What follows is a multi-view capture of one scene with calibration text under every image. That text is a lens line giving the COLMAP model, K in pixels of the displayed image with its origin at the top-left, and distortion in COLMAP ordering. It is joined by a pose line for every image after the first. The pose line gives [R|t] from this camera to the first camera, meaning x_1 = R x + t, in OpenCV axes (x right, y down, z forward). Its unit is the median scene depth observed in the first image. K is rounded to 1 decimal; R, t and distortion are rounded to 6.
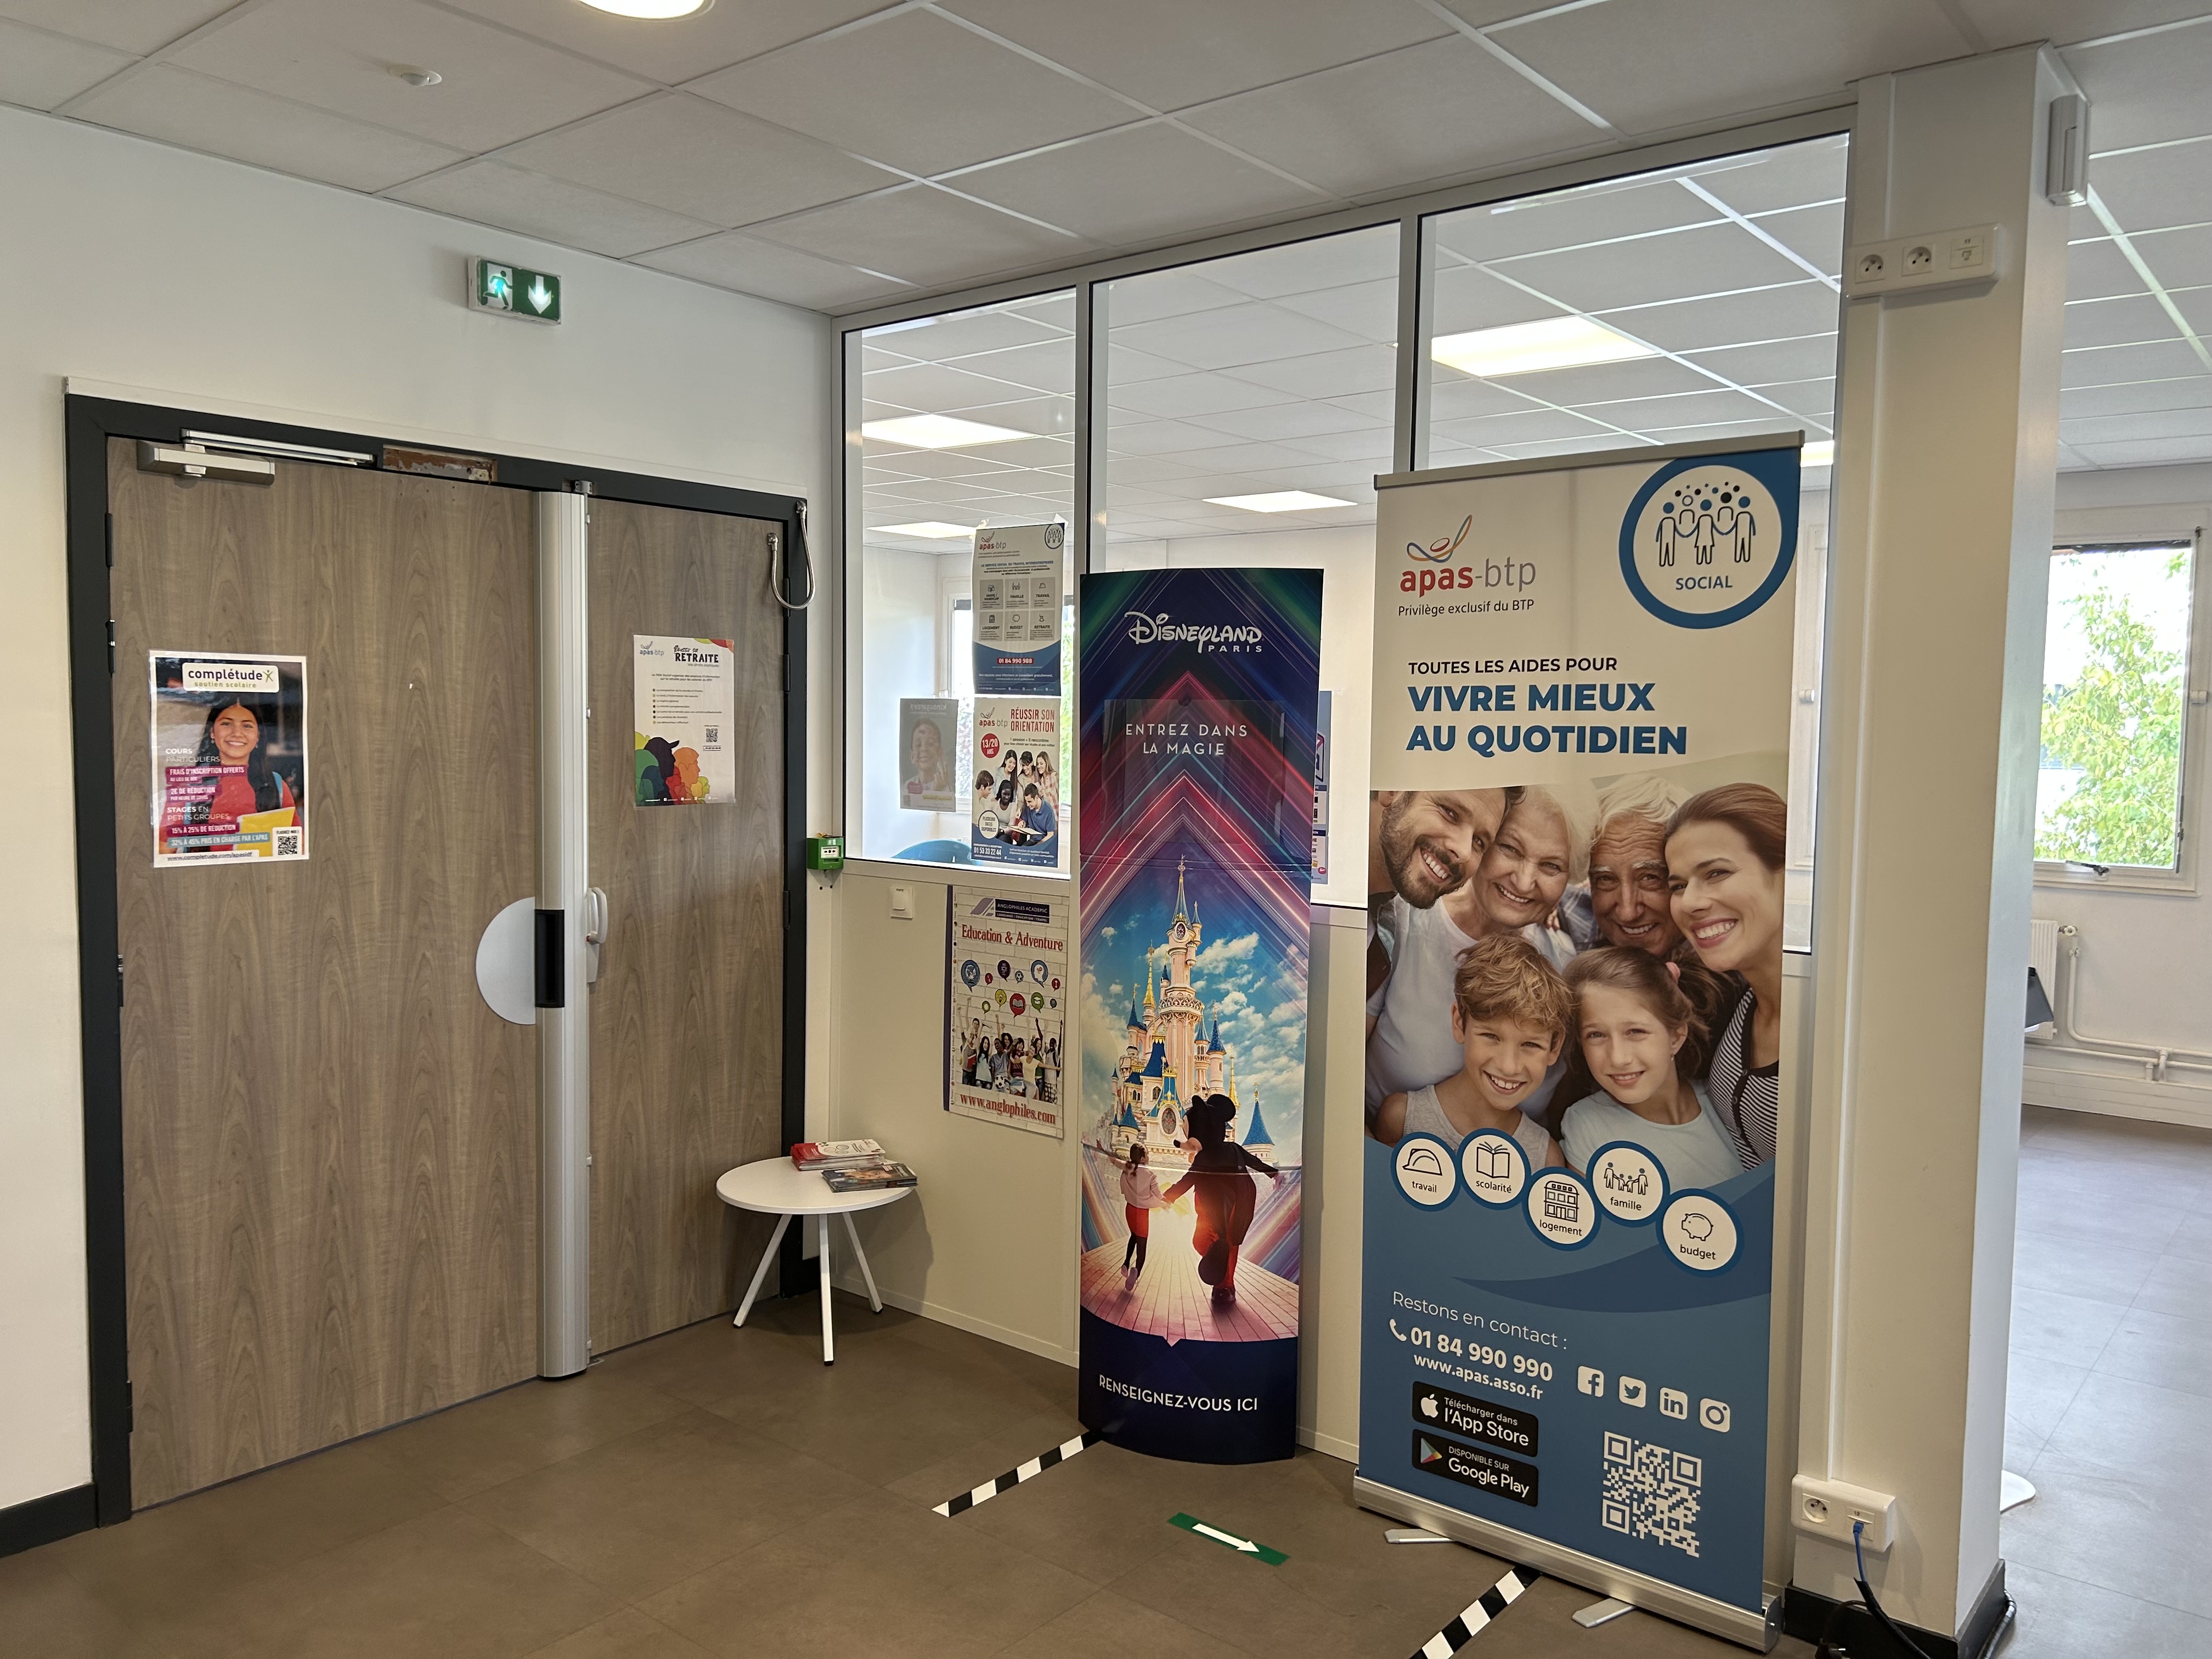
lens RADIAL K [[1633.9, 0, 1122.1], [0, 1633.9, 814.8], [0, 0, 1]] dist [0.050933, -0.080234]
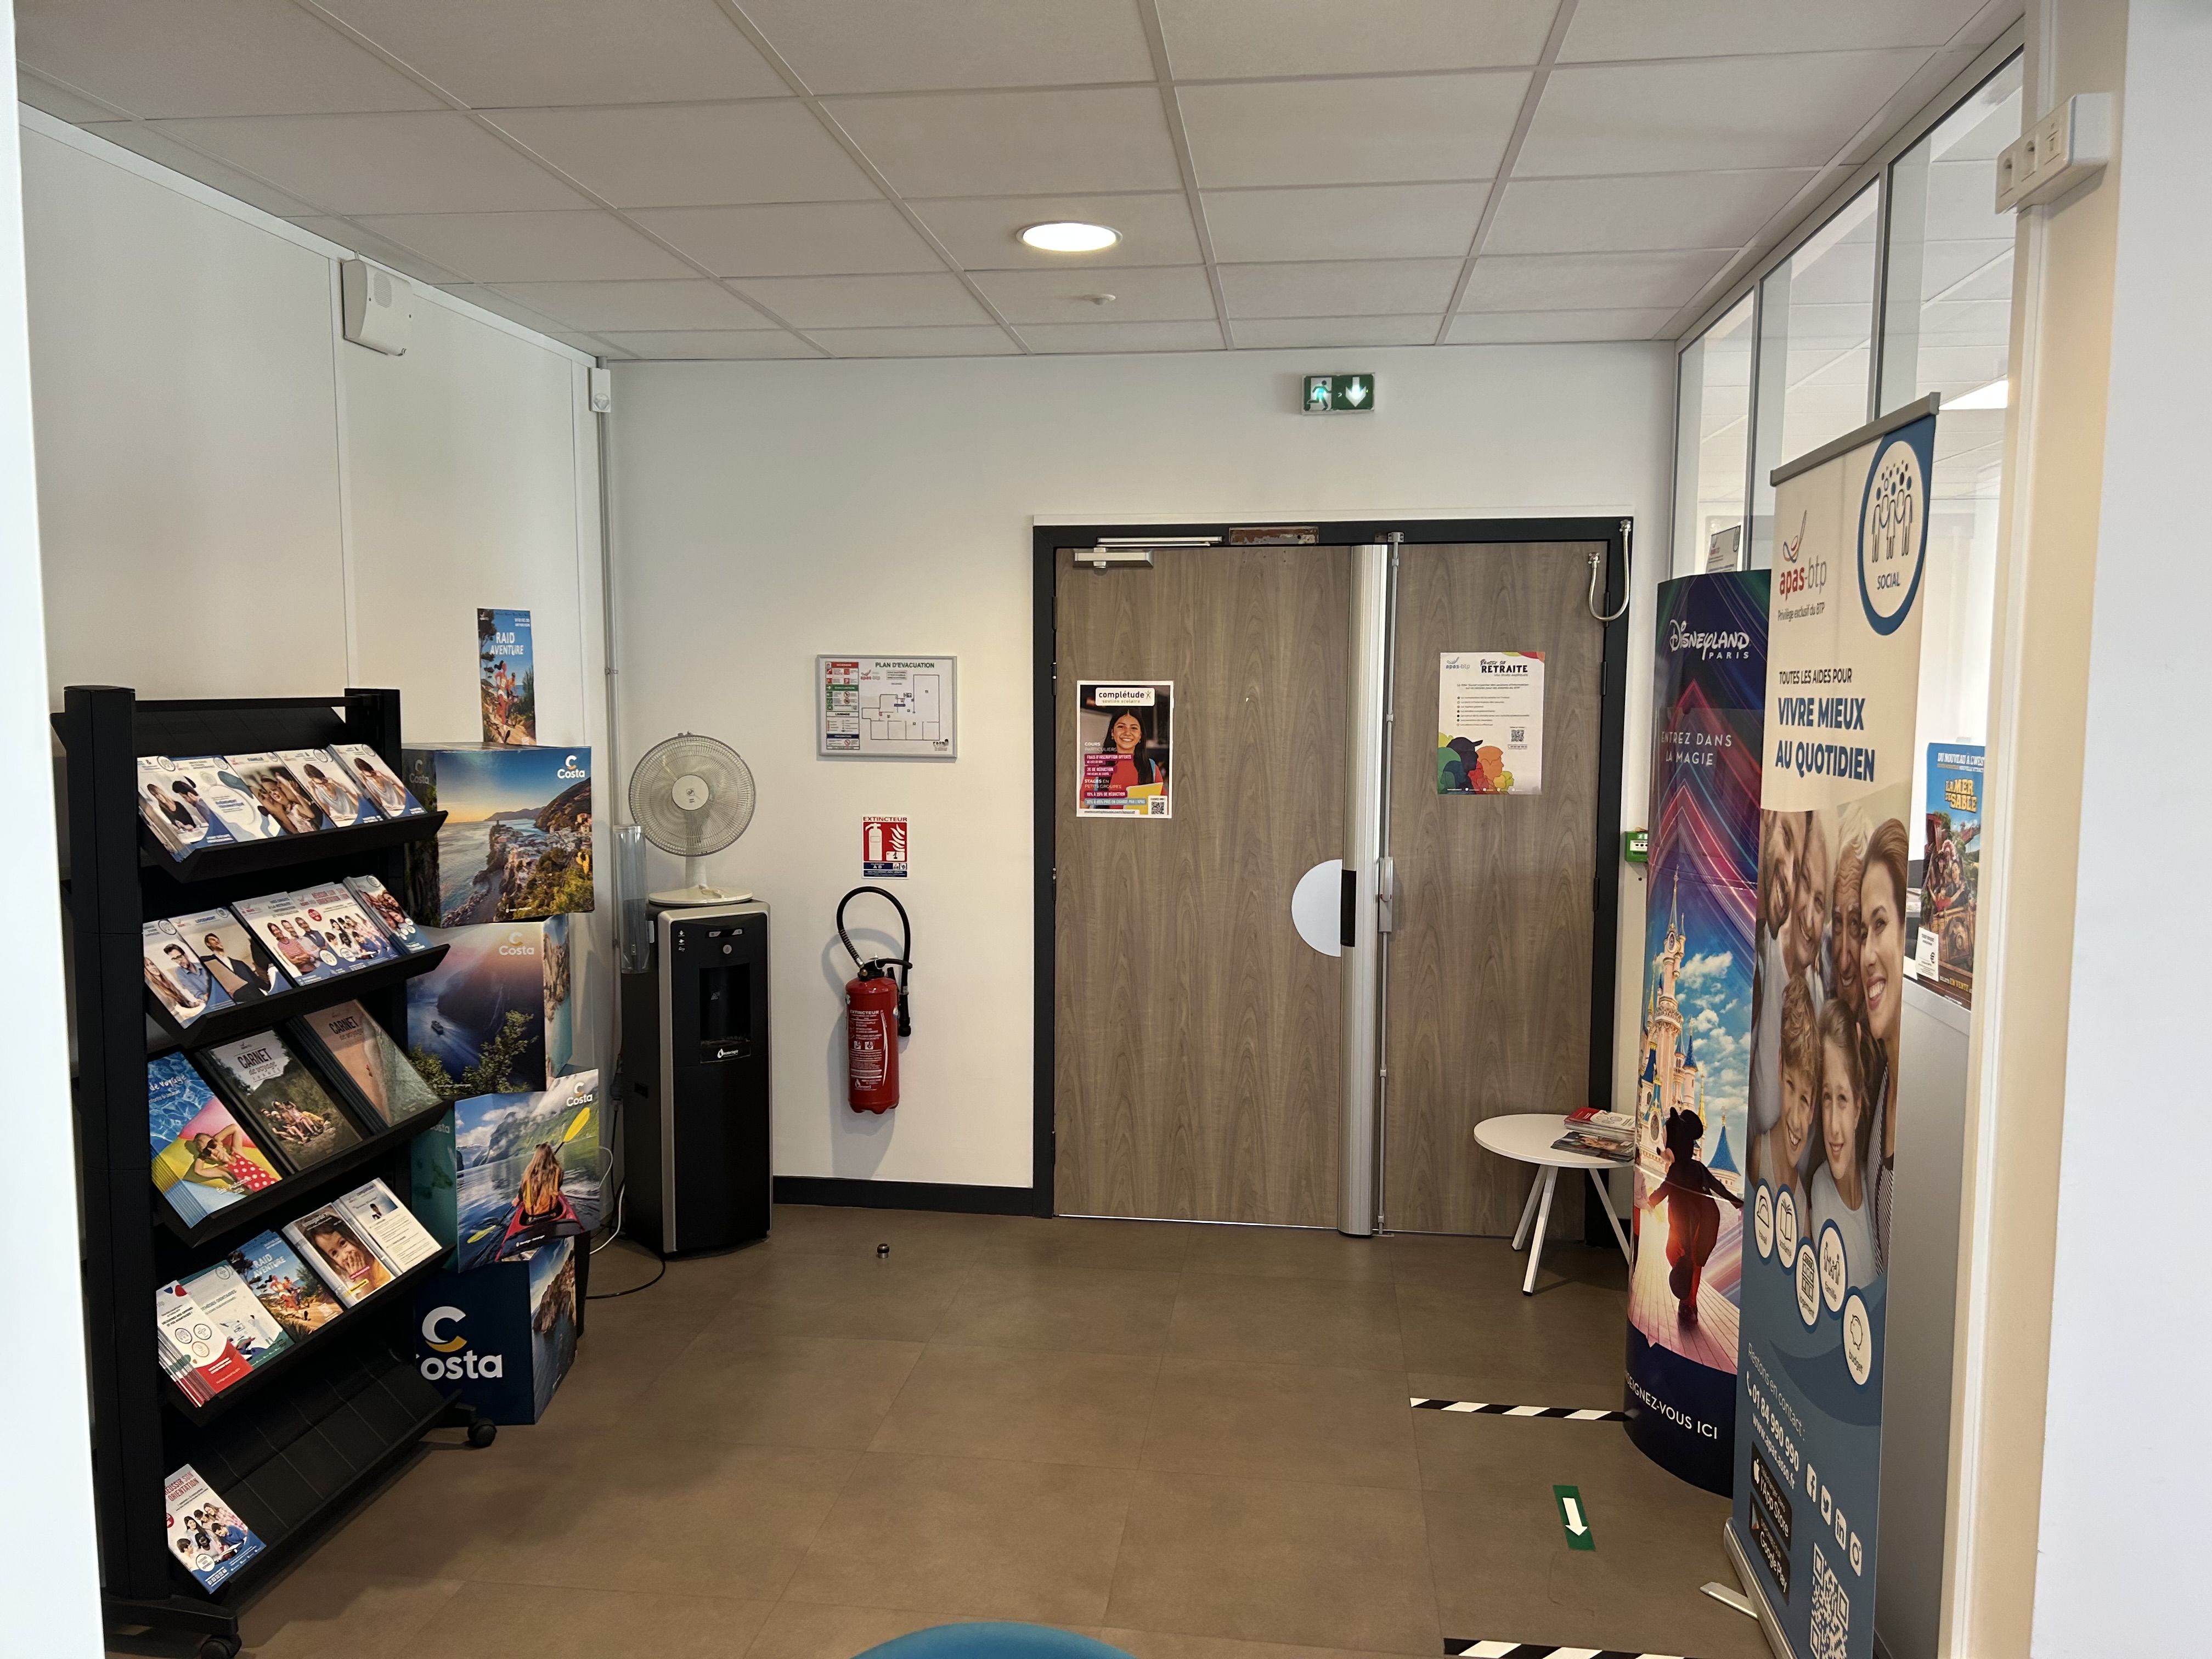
lens RADIAL K [[1633.9, 0, 1100.3], [0, 1633.9, 838.0], [0, 0, 1]] dist [0.050933, -0.080234]
pose [[0.518717, 0.067946, -0.852242, 0.702322], [-0.046327, 0.997606, 0.051339, -0.026855], [0.853690, 0.012851, 0.520623, 0.178498]]
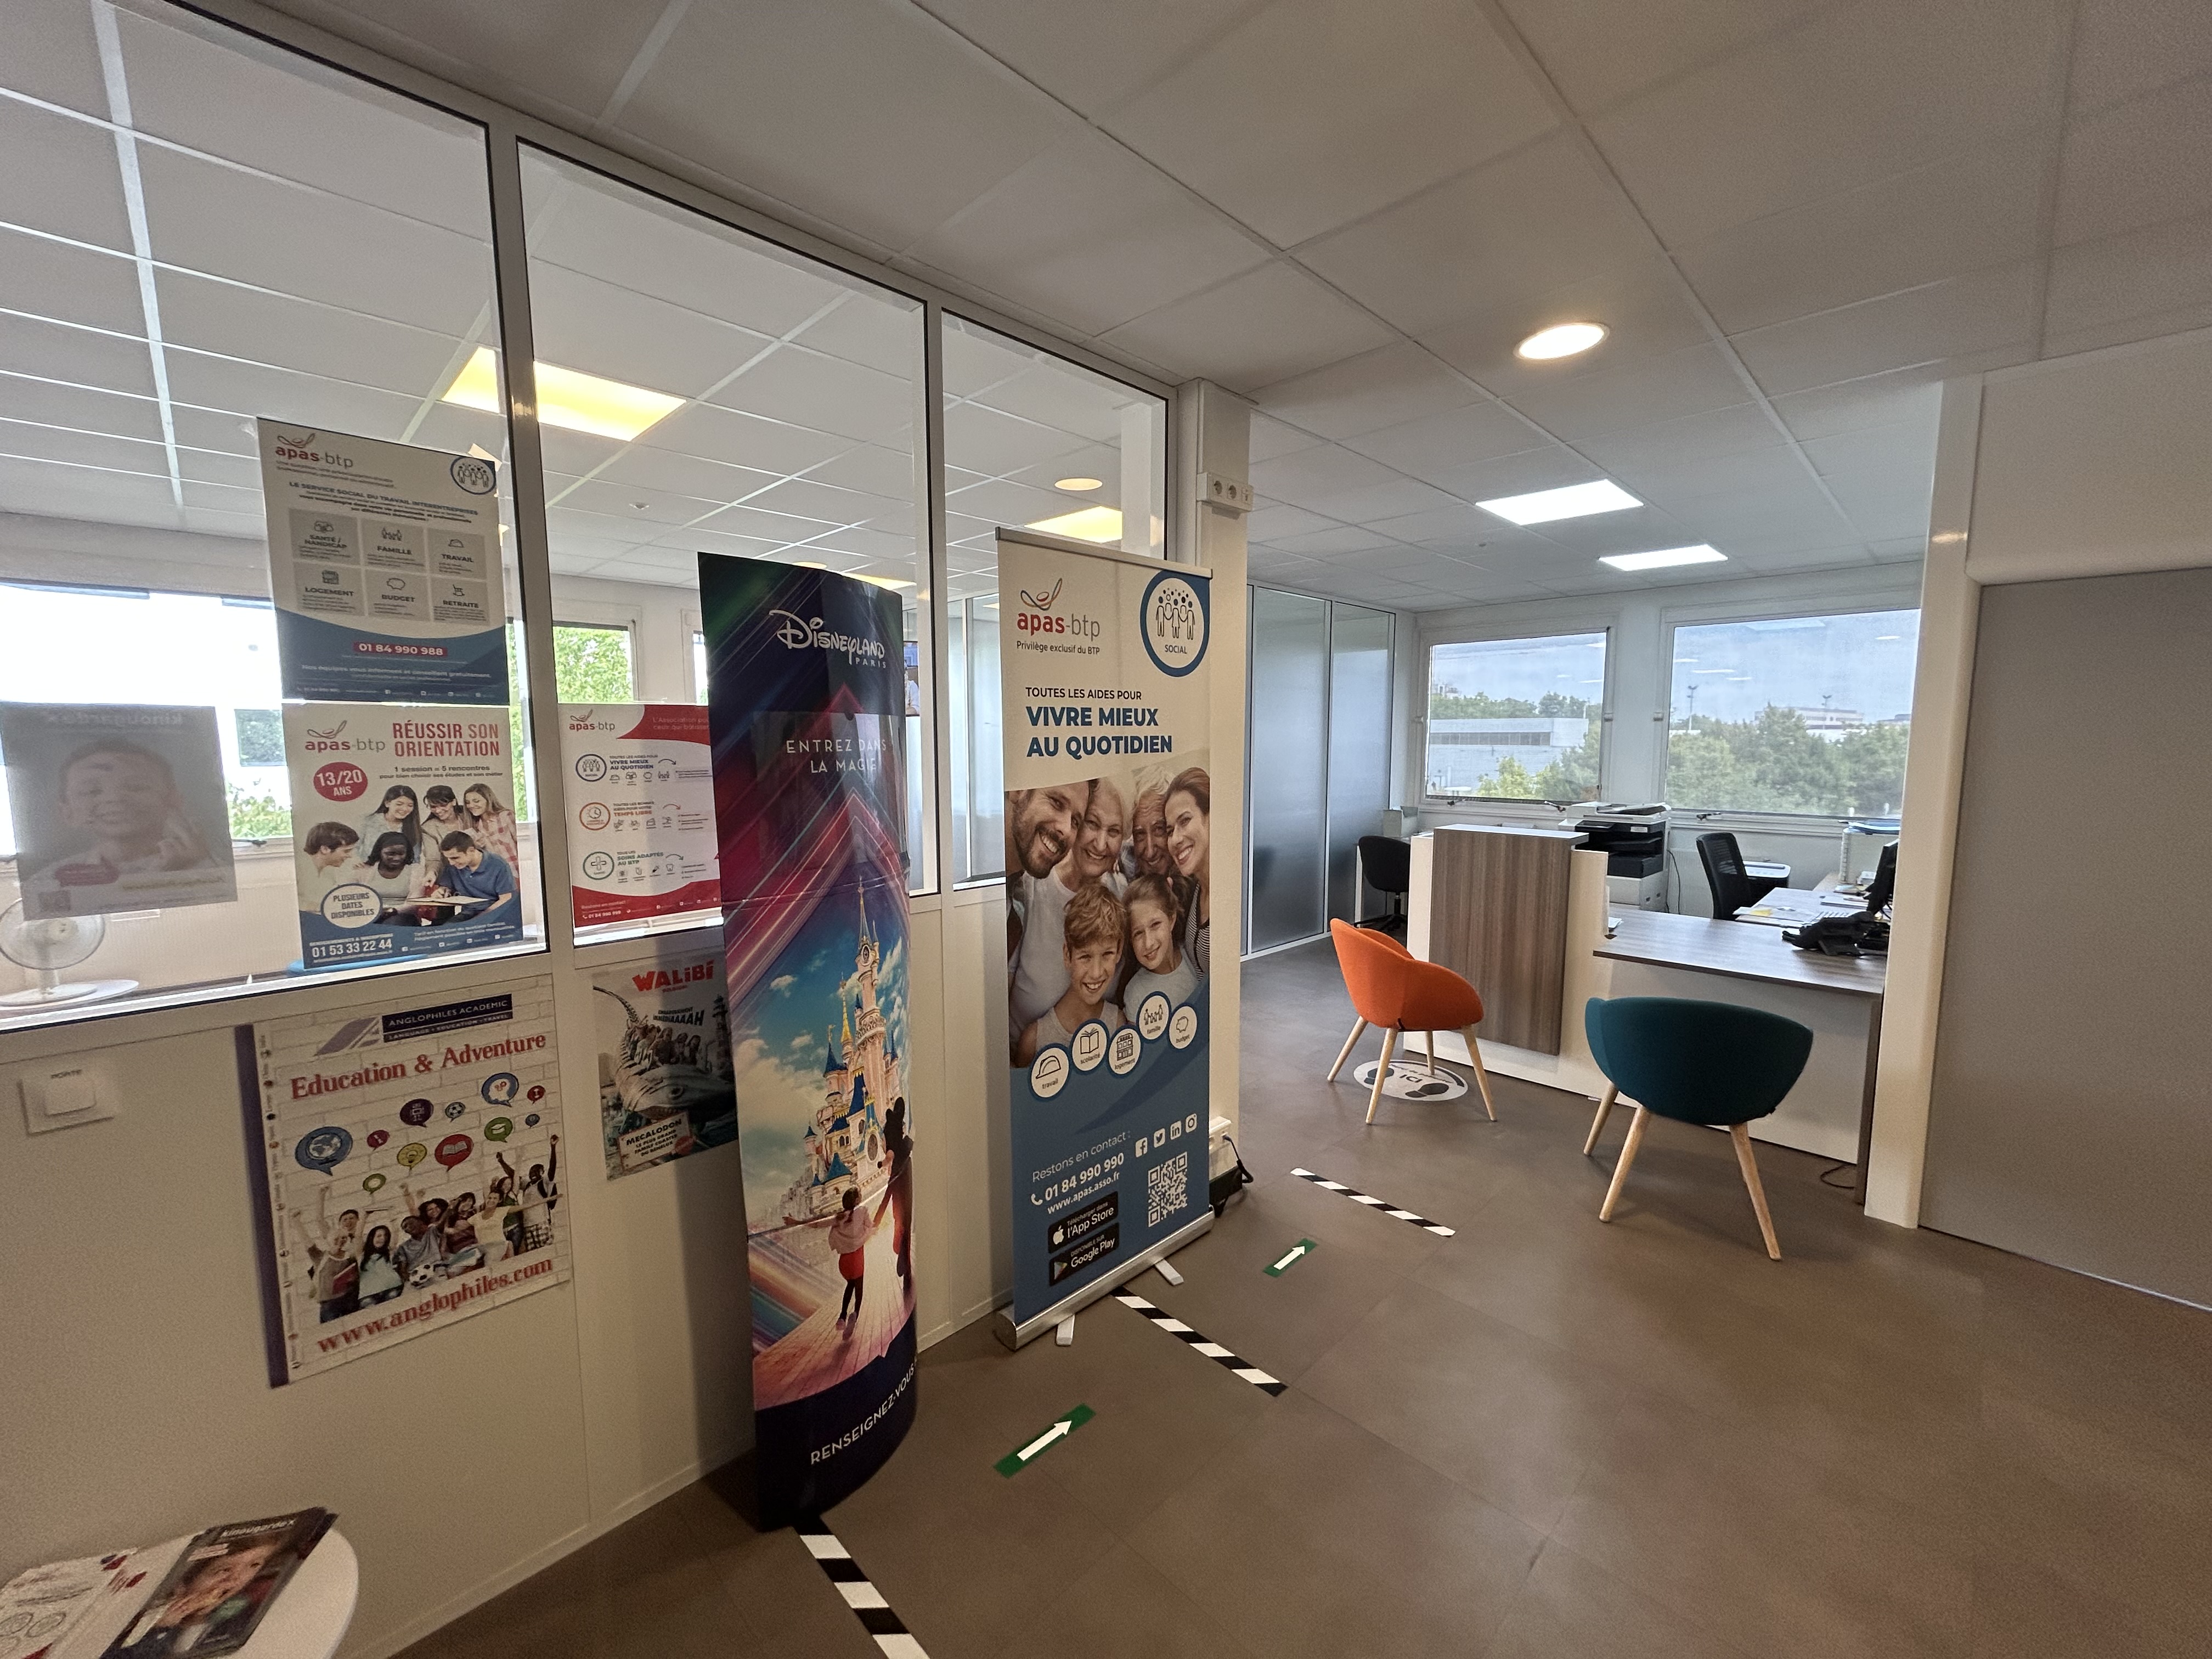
lens RADIAL K [[886.0, 0, 1101.2], [0, 886.0, 827.5], [0, 0, 1]] dist [-0.011485, 0.000061]
pose [[0.101857, -0.113949, 0.988251, -0.457736], [0.062770, 0.992175, 0.107932, -0.050924], [-0.992817, 0.051039, 0.108212, 0.797579]]
